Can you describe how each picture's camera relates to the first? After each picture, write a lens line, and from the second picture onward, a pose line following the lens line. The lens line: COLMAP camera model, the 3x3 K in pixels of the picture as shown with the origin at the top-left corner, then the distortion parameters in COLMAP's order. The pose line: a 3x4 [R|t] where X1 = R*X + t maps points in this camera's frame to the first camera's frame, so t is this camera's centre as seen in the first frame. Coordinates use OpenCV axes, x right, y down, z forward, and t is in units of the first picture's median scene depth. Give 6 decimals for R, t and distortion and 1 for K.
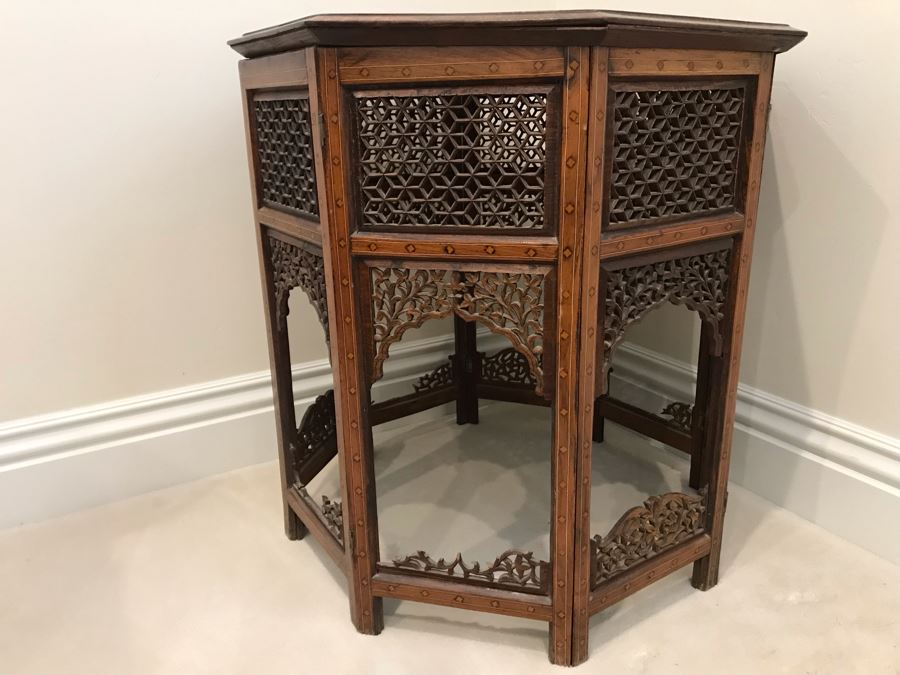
lens RADIAL K [[733.6, 0, 449.5], [0, 733.6, 334.6], [0, 0, 1]] dist [0.071434, -0.135426]
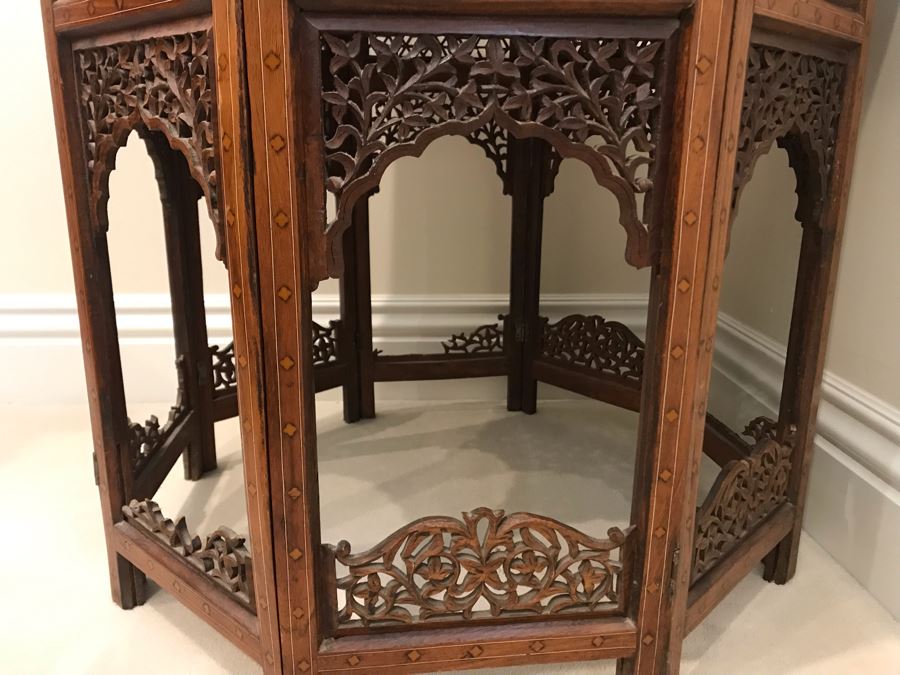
lens RADIAL K [[739.4, 0, 447.2], [0, 739.4, 334.4], [0, 0, 1]] dist [0.015283, 0.012498]
pose [[0.886623, 0.148079, -0.438146, 0.491089], [-0.165548, 0.986200, -0.001696, 0.100589], [0.431849, 0.074038, 0.898902, 0.503889]]
